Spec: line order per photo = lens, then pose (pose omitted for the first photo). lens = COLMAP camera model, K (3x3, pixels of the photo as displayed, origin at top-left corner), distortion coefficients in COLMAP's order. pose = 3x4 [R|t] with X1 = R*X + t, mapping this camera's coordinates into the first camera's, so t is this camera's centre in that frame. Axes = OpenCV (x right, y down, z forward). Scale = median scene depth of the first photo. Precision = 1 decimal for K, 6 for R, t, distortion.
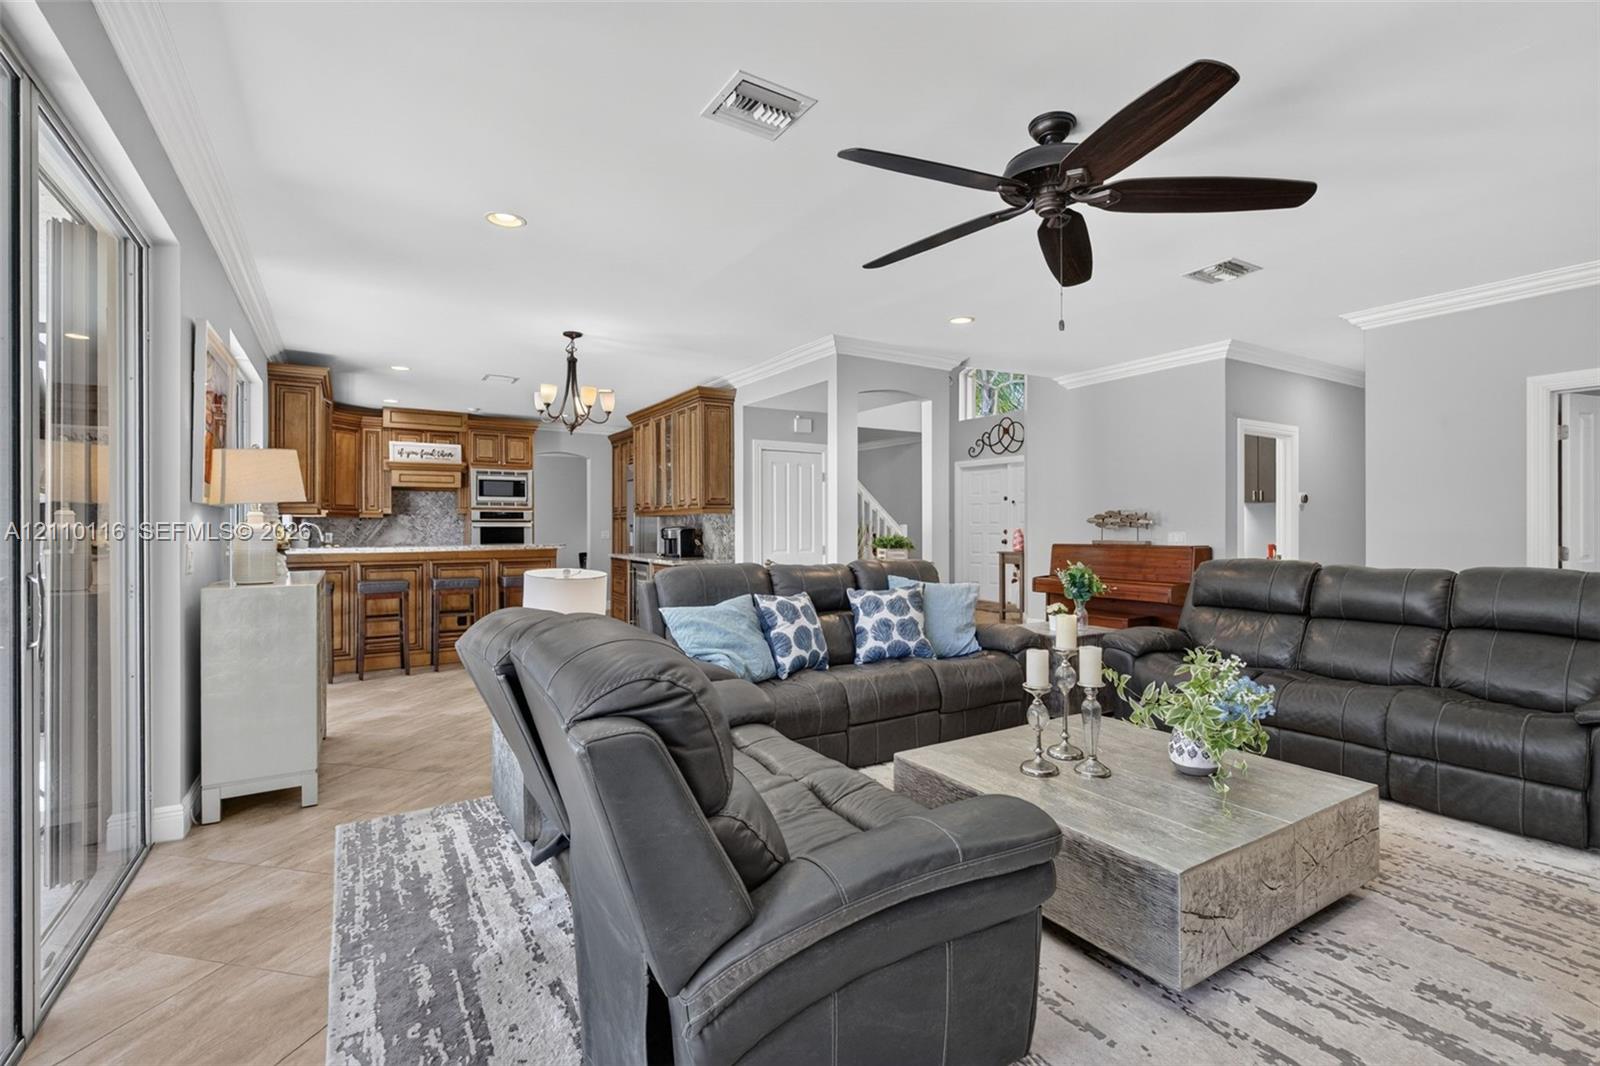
lens RADIAL K [[723.7, 0, 802.7], [0, 723.7, 513.0], [0, 0, 1]] dist [0.000585, 0.000468]
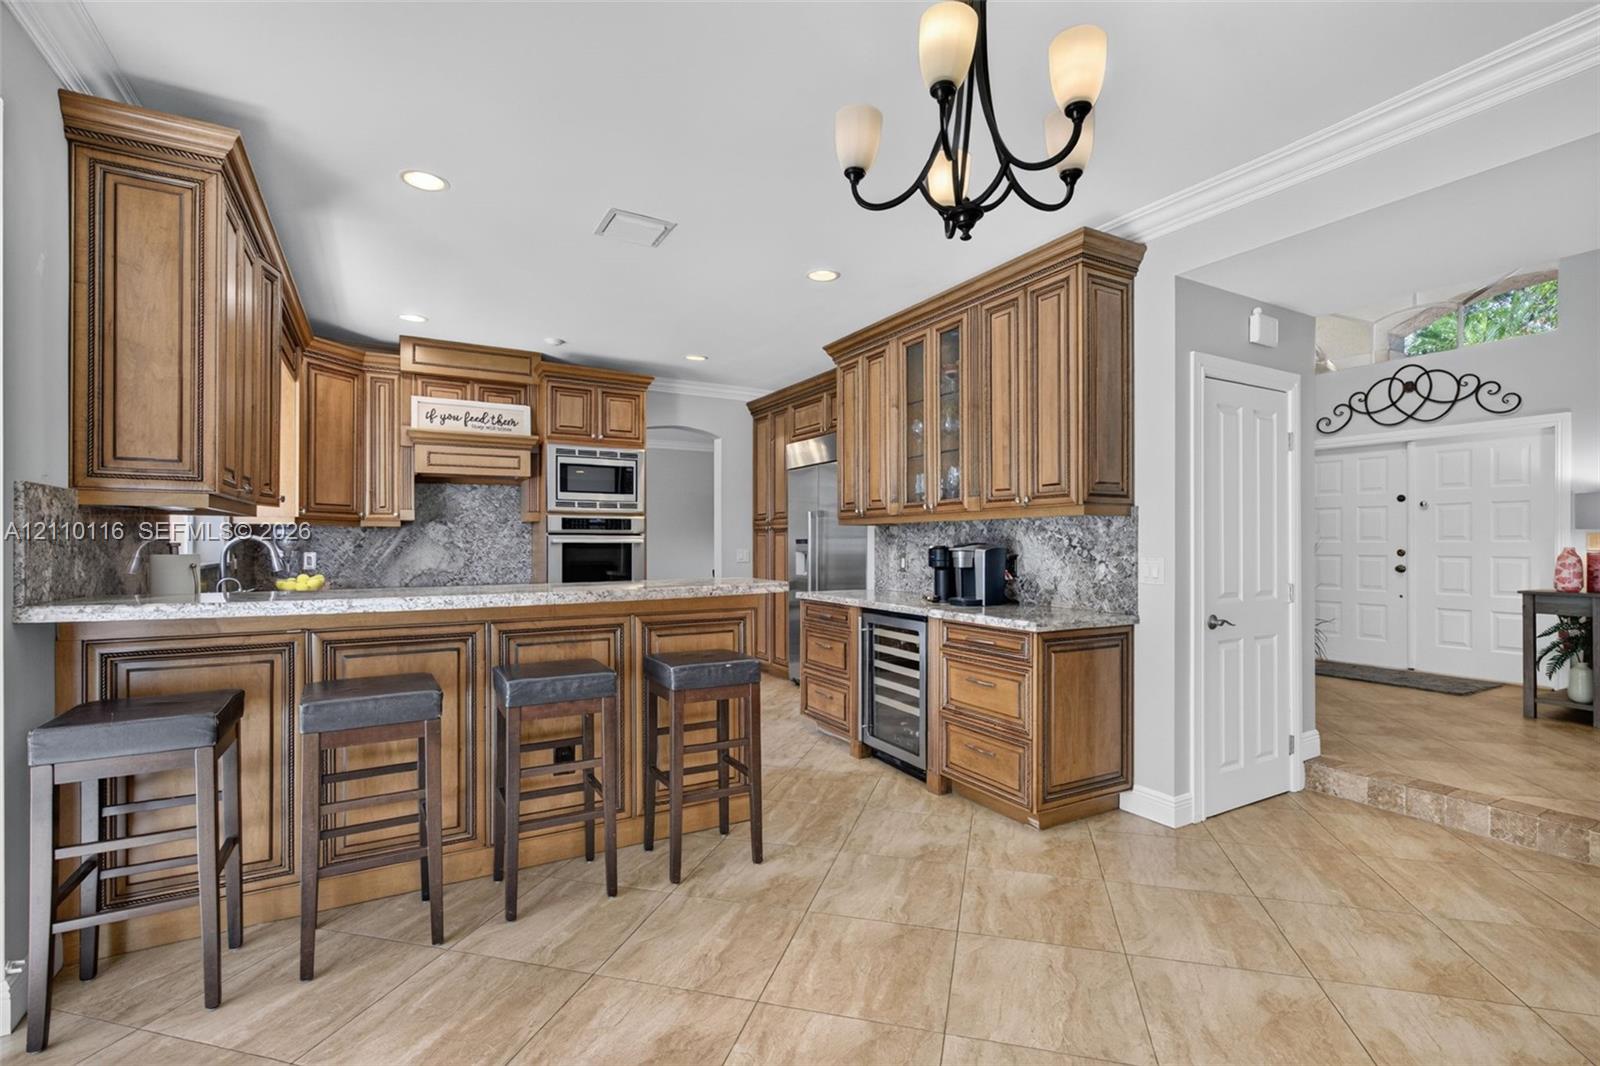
lens RADIAL K [[722.2, 0, 807.6], [0, 722.2, 528.7], [0, 0, 1]] dist [-0.000477, 0.000041]
pose [[0.999430, 0.001582, -0.033719, -0.231302], [-0.001596, 0.999999, -0.000382, 0.007544], [0.033718, 0.000436, 0.999431, 0.427785]]
